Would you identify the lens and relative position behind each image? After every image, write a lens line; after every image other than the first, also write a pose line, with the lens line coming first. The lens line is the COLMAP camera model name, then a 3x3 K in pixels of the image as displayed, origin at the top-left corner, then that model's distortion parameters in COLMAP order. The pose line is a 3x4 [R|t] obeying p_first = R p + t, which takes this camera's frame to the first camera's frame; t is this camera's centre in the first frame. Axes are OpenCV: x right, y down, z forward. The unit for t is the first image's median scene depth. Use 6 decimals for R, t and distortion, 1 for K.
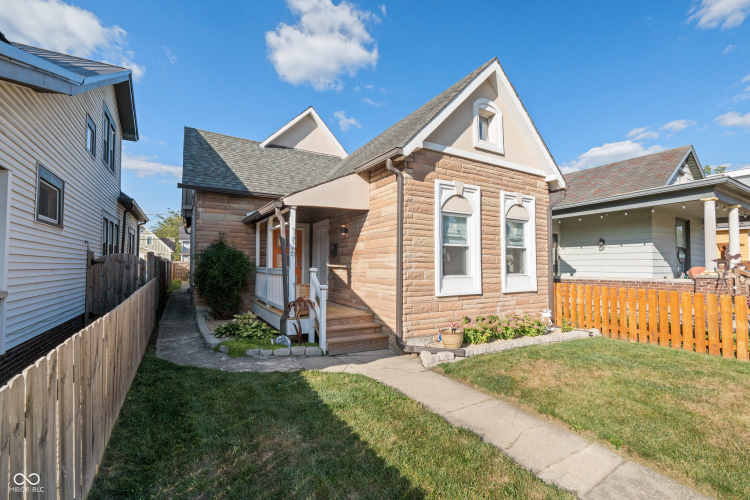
lens RADIAL K [[331.1, 0, 375.0], [0, 331.1, 250.0], [0, 0, 1]] dist [-0.001132, -0.000056]
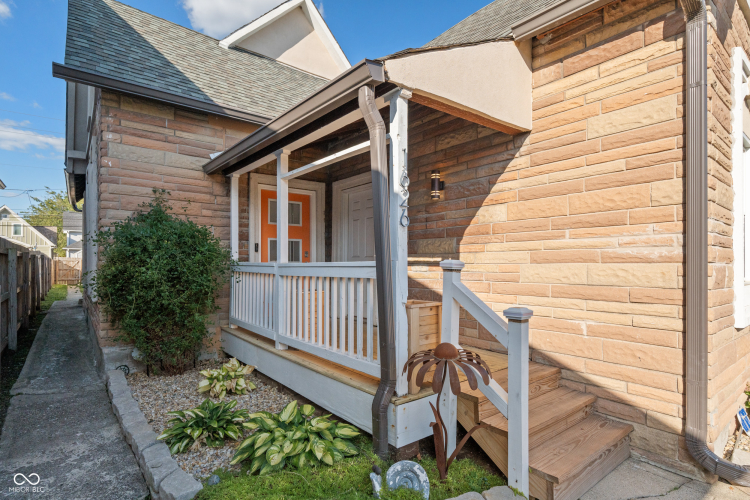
lens RADIAL K [[380.3, 0, 371.5], [0, 380.3, 257.2], [0, 0, 1]] dist [0.001083, -0.000304]
pose [[0.989525, 0.000797, 0.144361, -0.239421], [-0.004832, 0.999607, 0.027604, 0.027634], [-0.144282, -0.028012, 0.989140, 0.412193]]
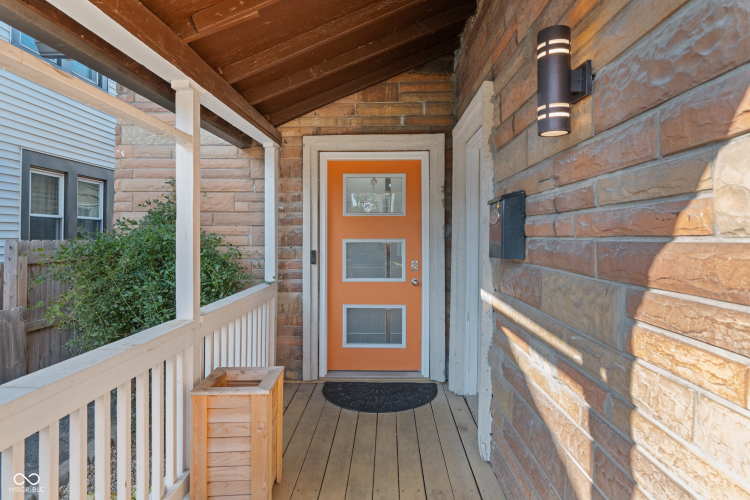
lens RADIAL K [[419.7, 0, 373.8], [0, 419.7, 229.8], [0, 0, 1]] dist [-0.001179, -0.000172]
pose [[0.846430, -0.006446, -0.532461, -0.060425], [0.022547, 0.999464, 0.023741, -0.005838], [0.532022, -0.032100, 0.846122, 0.730922]]
